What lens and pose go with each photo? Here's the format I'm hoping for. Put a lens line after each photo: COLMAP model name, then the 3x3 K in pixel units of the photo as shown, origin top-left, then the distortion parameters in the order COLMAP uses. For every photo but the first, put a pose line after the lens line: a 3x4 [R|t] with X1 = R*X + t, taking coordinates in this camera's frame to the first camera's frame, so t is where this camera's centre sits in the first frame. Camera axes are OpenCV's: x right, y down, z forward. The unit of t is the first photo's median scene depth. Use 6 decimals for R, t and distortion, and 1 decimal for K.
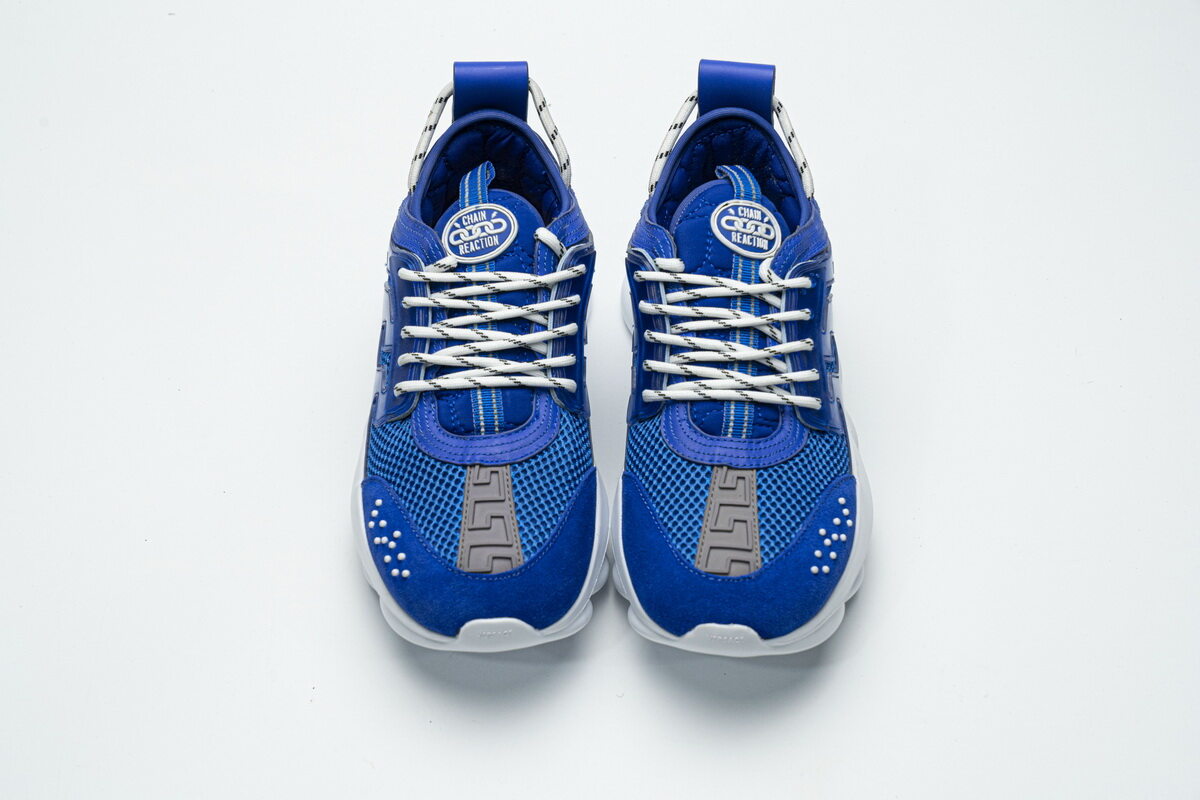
lens RADIAL K [[2367.5, 0, 596.7], [0, 2367.5, 409.2], [0, 0, 1]] dist [0.004179, 0.000000]
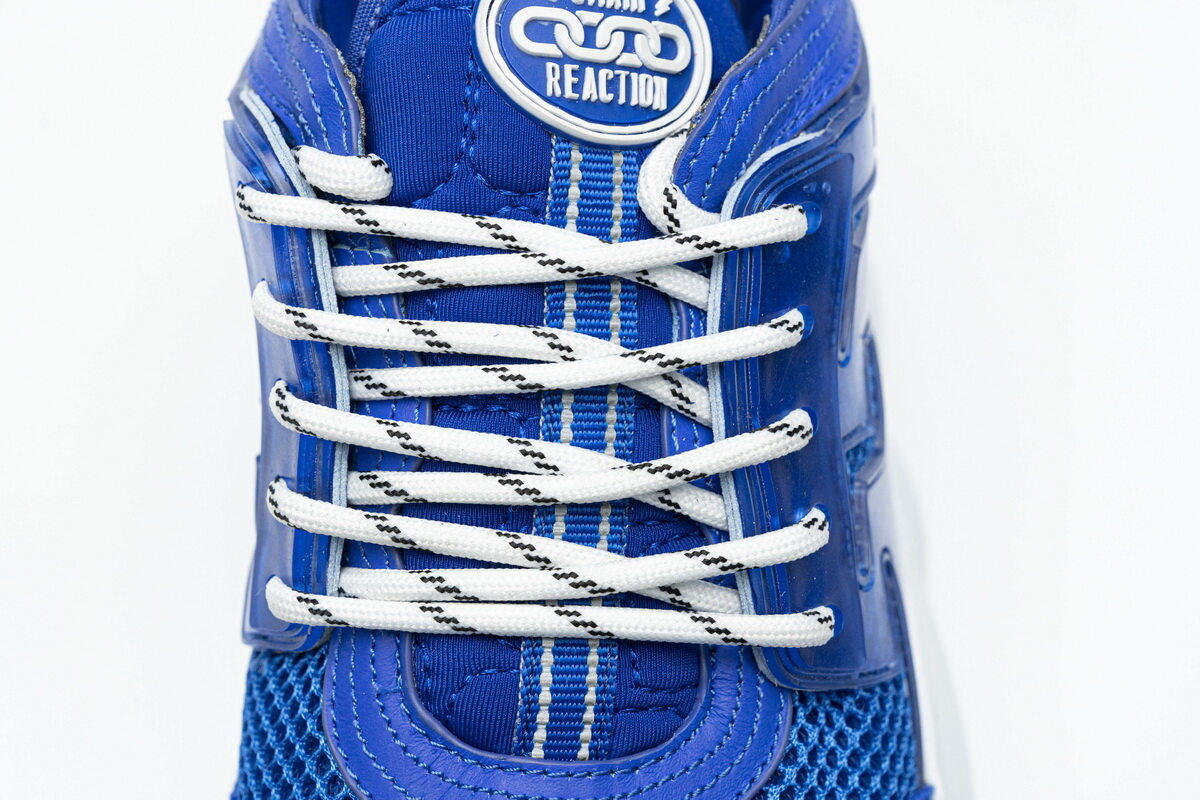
lens RADIAL K [[2367.5, 0, 595.5], [0, 2367.5, 394.1], [0, 0, 1]] dist [0.004179, 0.000000]
pose [[0.999919, -0.011517, 0.005455, 0.061628], [0.009917, 0.972071, 0.234476, -0.105077], [-0.008004, -0.234403, 0.972107, 0.700812]]
